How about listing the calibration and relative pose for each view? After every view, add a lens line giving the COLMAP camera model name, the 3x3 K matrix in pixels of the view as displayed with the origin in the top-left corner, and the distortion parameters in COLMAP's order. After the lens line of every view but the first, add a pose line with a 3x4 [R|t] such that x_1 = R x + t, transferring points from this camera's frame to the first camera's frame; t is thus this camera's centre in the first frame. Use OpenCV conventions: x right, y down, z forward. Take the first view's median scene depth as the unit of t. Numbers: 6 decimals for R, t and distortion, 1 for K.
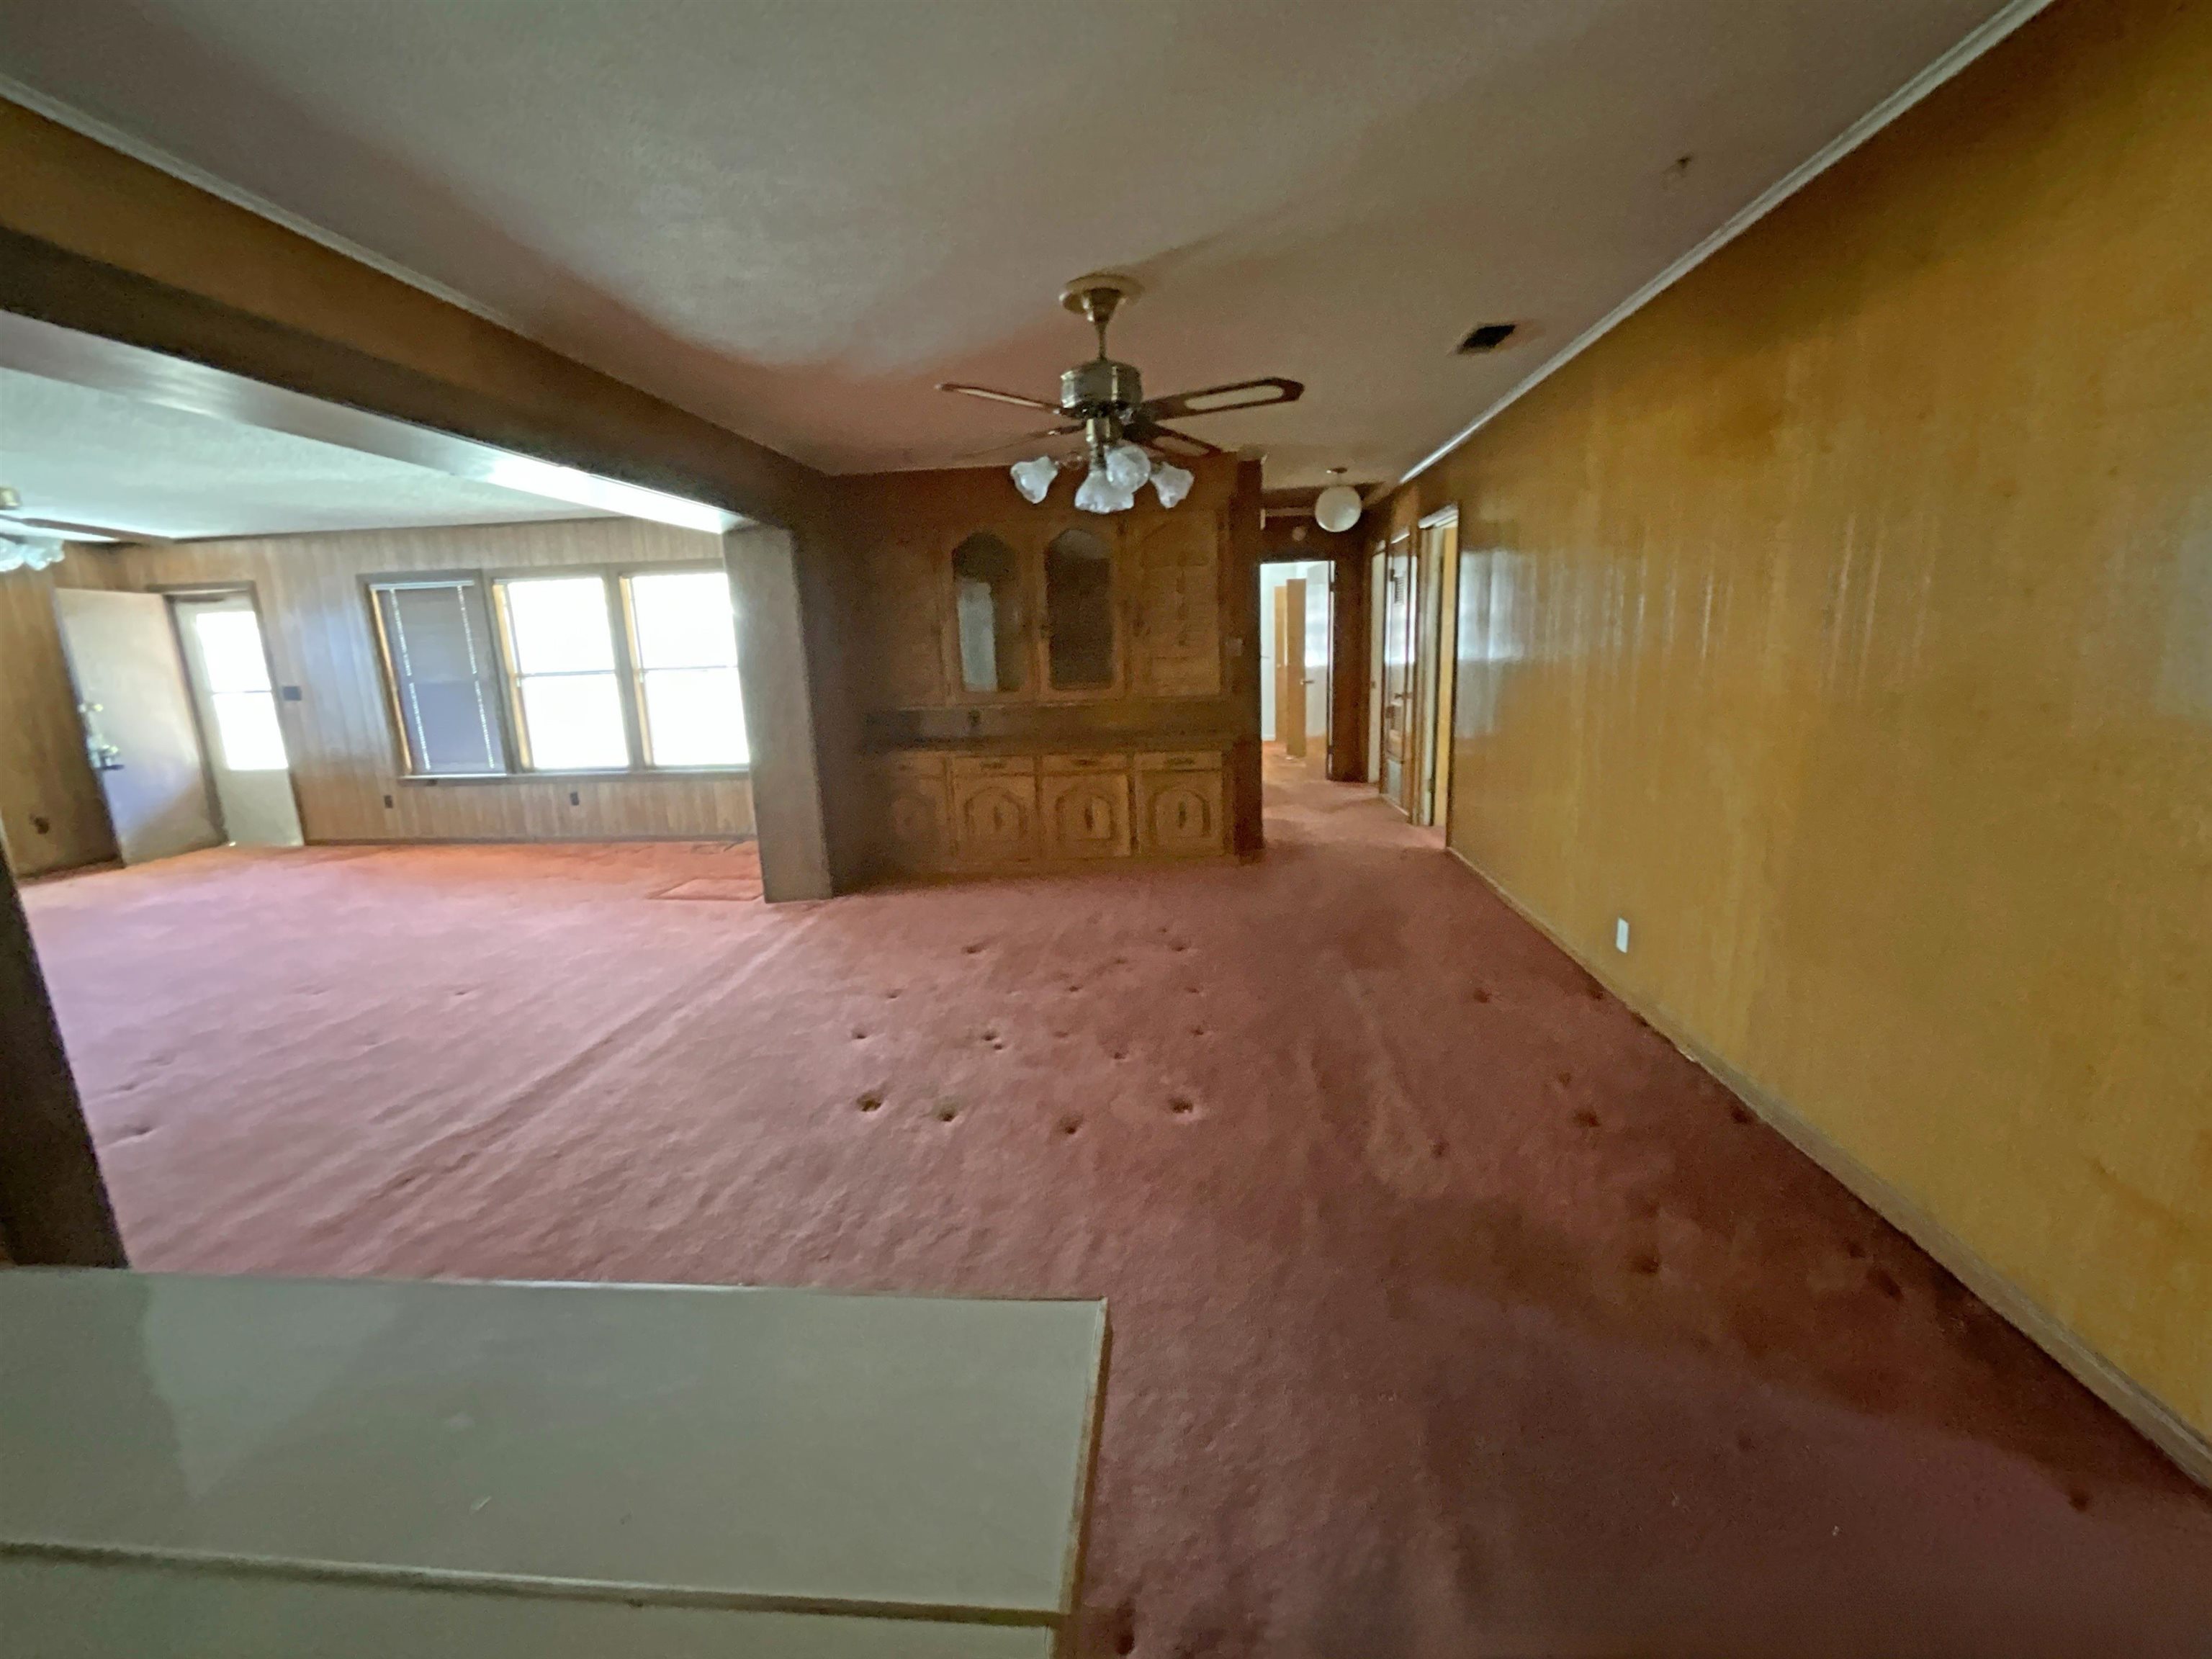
lens RADIAL K [[891.5, 0, 1112.7], [0, 891.5, 830.7], [0, 0, 1]] dist [-0.002385, 0.000647]
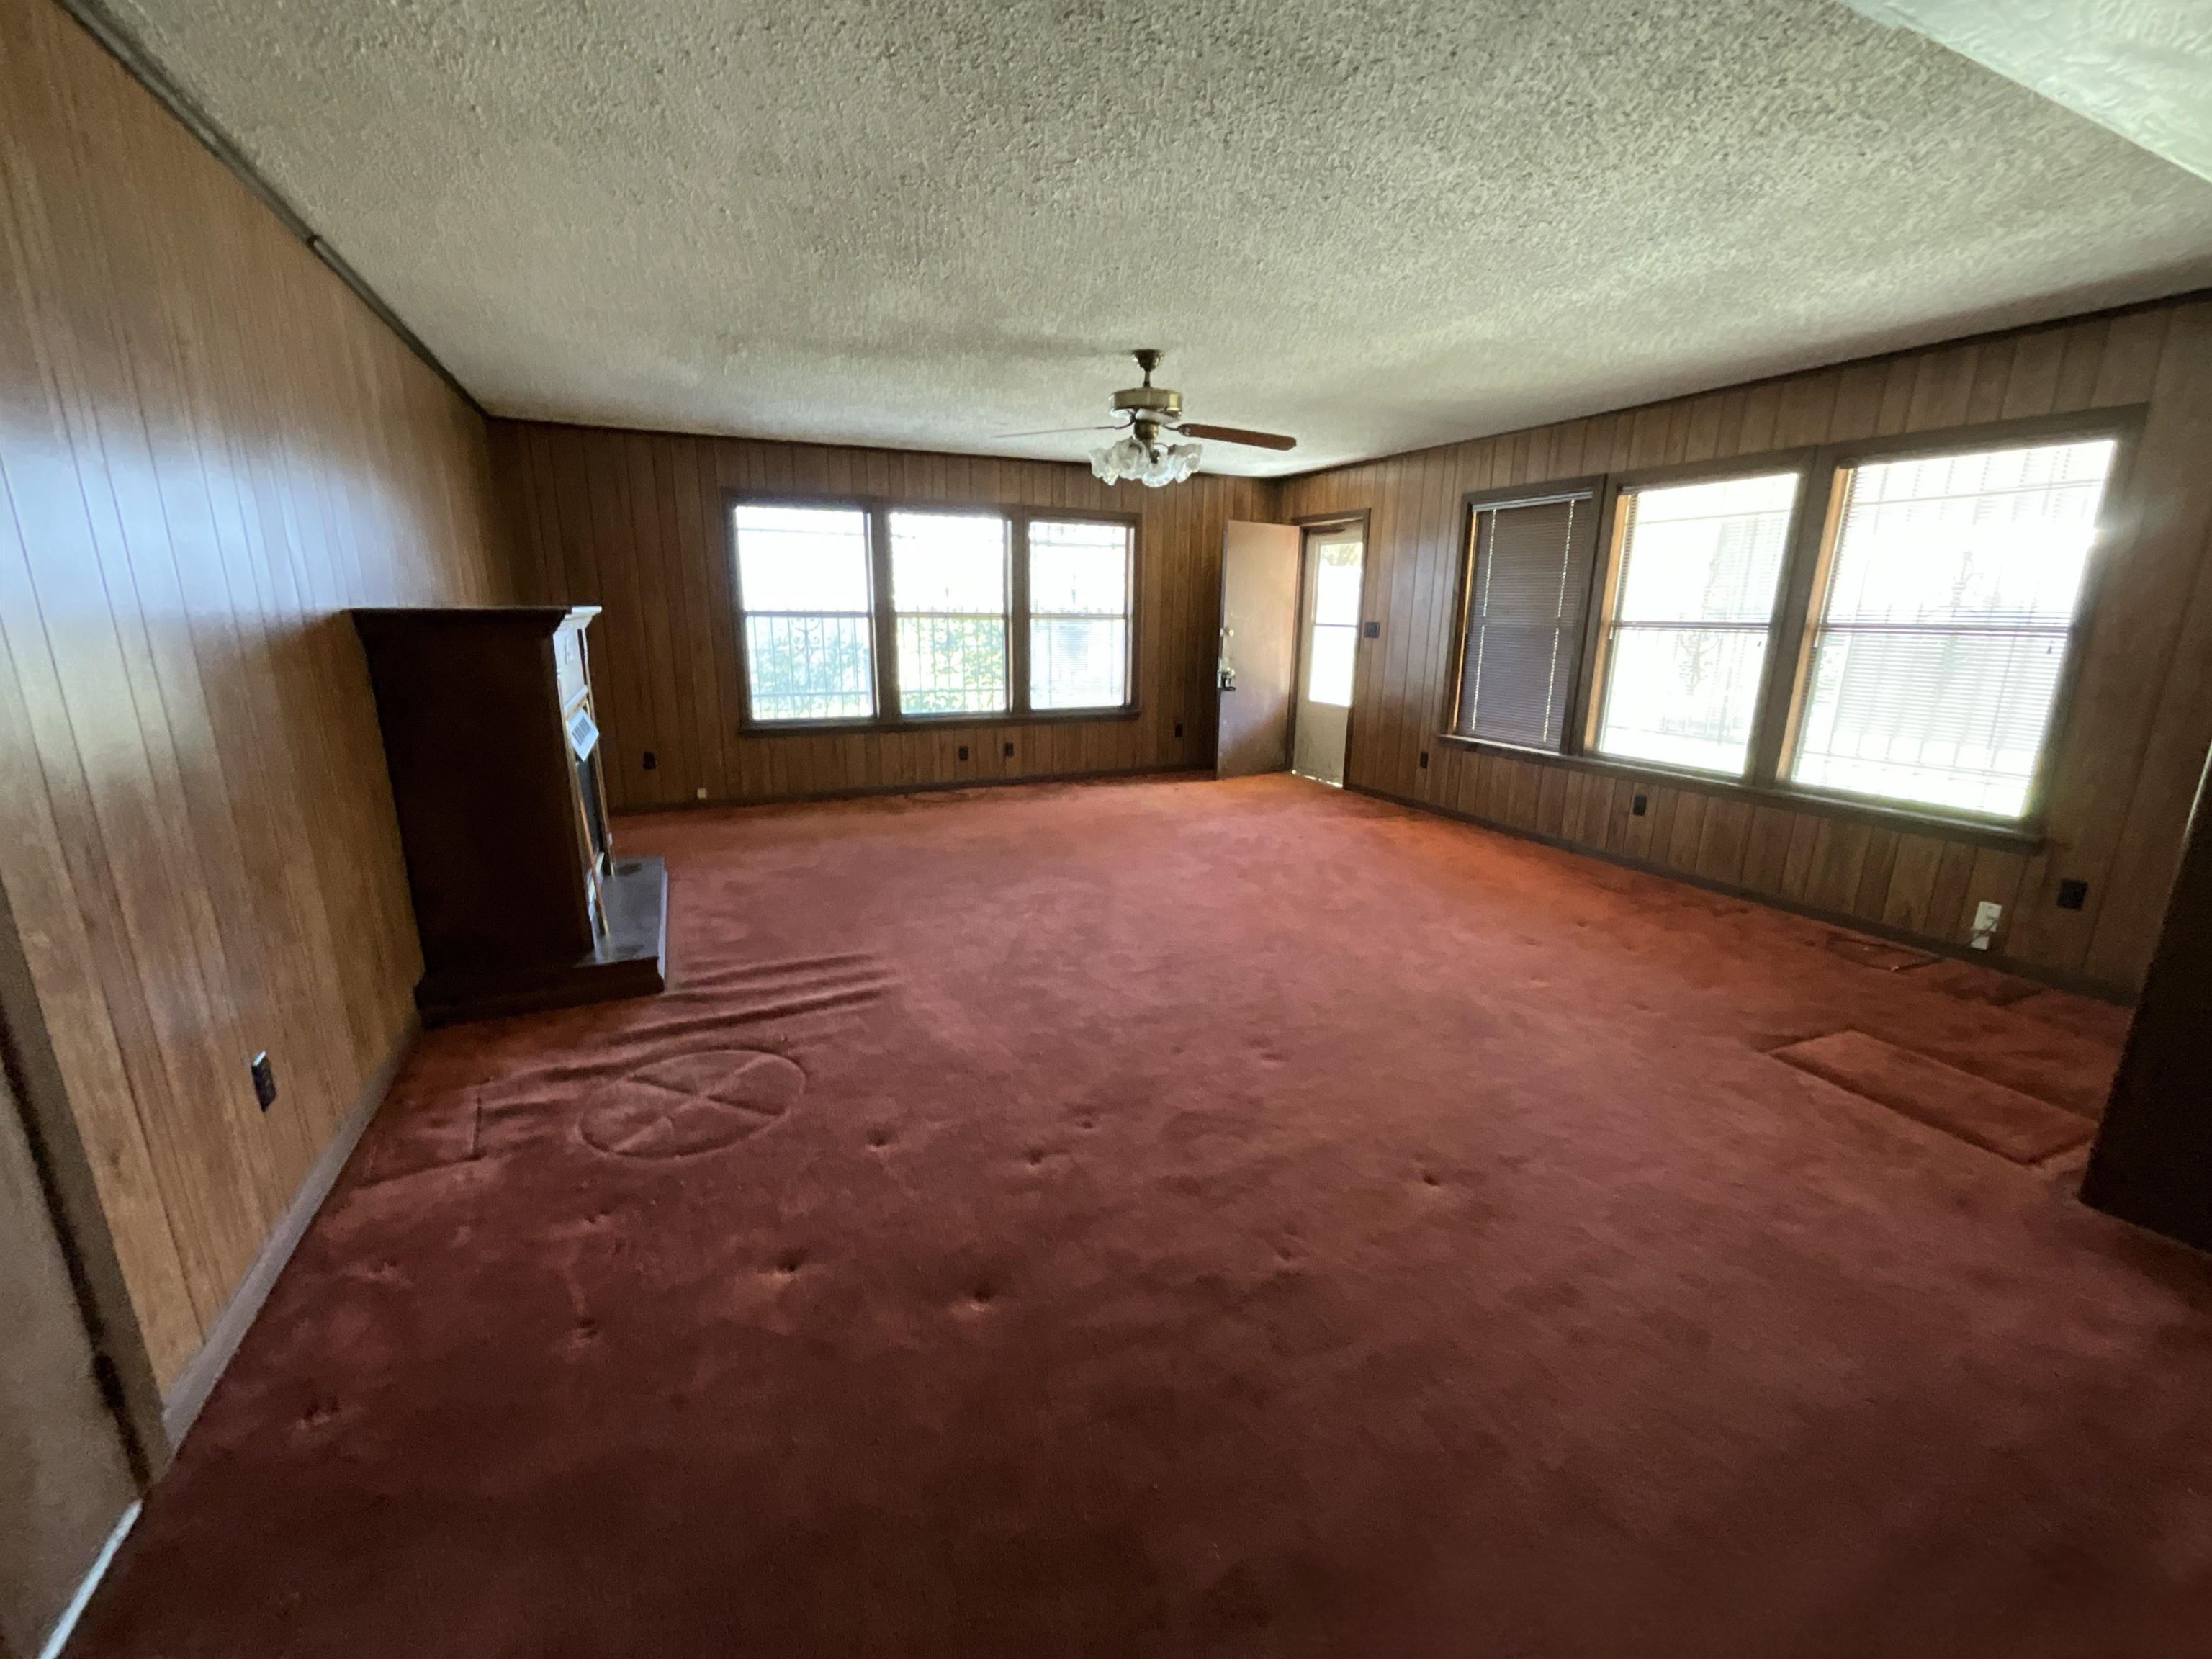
lens RADIAL K [[891.5, 0, 1103.1], [0, 891.5, 831.9], [0, 0, 1]] dist [-0.002385, 0.000647]
pose [[0.503651, 0.246217, -0.828078, -0.238749], [-0.198739, 0.965840, 0.166302, -0.049255], [0.840737, 0.080813, 0.535379, 0.282188]]
